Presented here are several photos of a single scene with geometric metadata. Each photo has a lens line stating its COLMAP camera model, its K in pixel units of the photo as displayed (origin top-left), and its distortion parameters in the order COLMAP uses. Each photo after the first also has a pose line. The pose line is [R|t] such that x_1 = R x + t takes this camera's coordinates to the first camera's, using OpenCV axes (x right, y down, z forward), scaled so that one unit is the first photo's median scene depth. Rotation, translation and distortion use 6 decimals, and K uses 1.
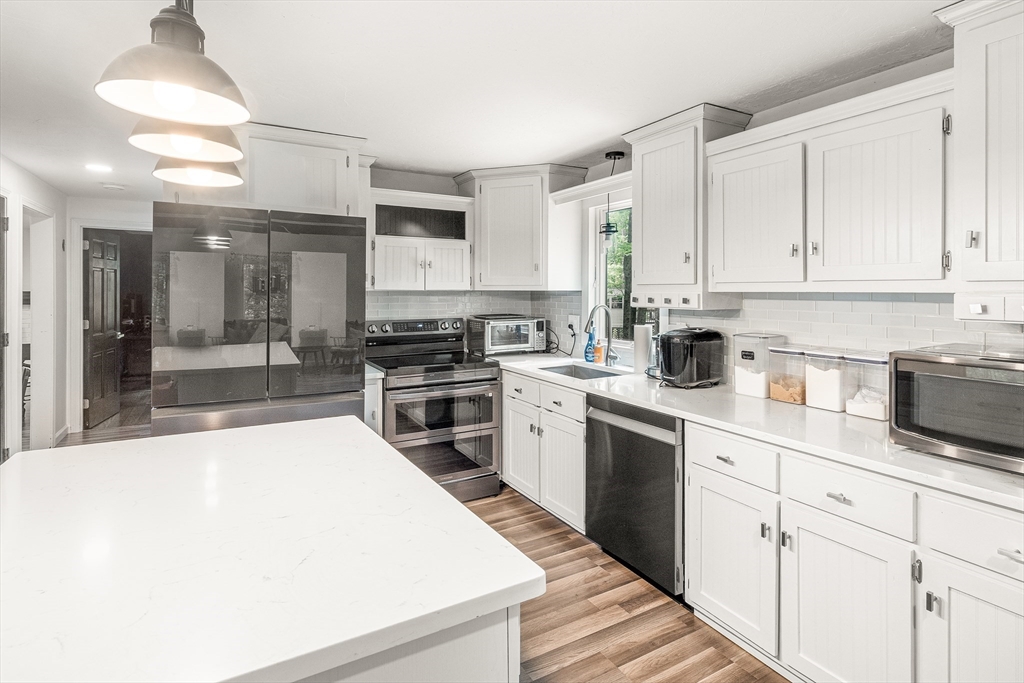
lens RADIAL K [[508.2, 0, 512.1], [0, 508.2, 289.2], [0, 0, 1]] dist [-0.000063, -0.000012]
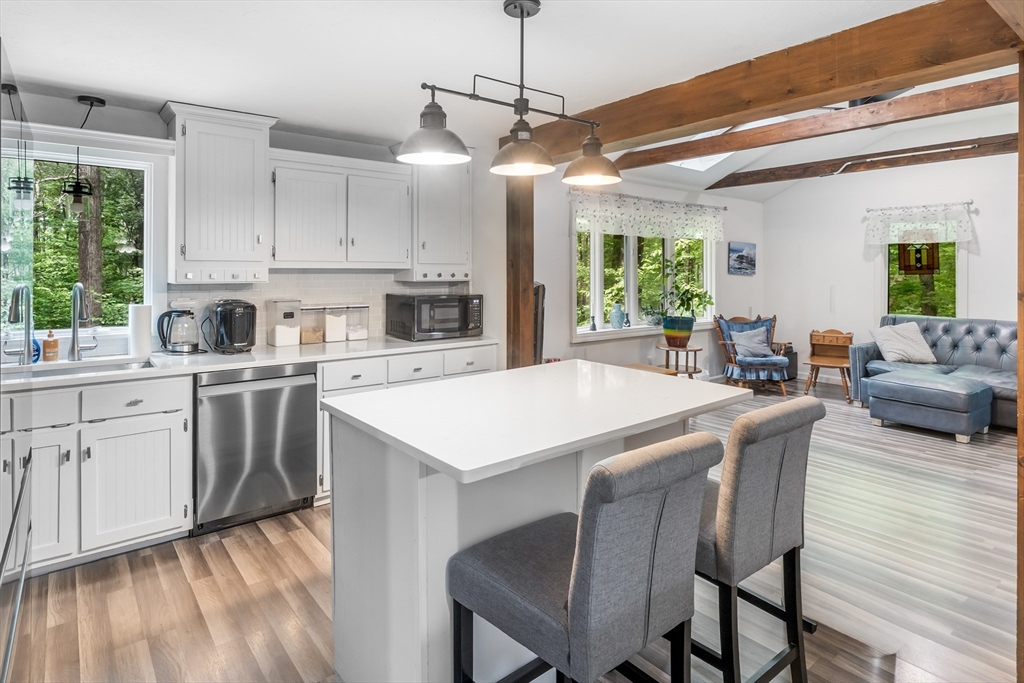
lens RADIAL K [[569.3, 0, 508.0], [0, 569.3, 271.6], [0, 0, 1]] dist [-0.000184, 0.000292]
pose [[-0.144401, -0.002627, 0.989516, -1.082969], [-0.003615, 0.999991, 0.002127, 0.009261], [-0.989513, -0.003270, -0.144409, 0.633952]]
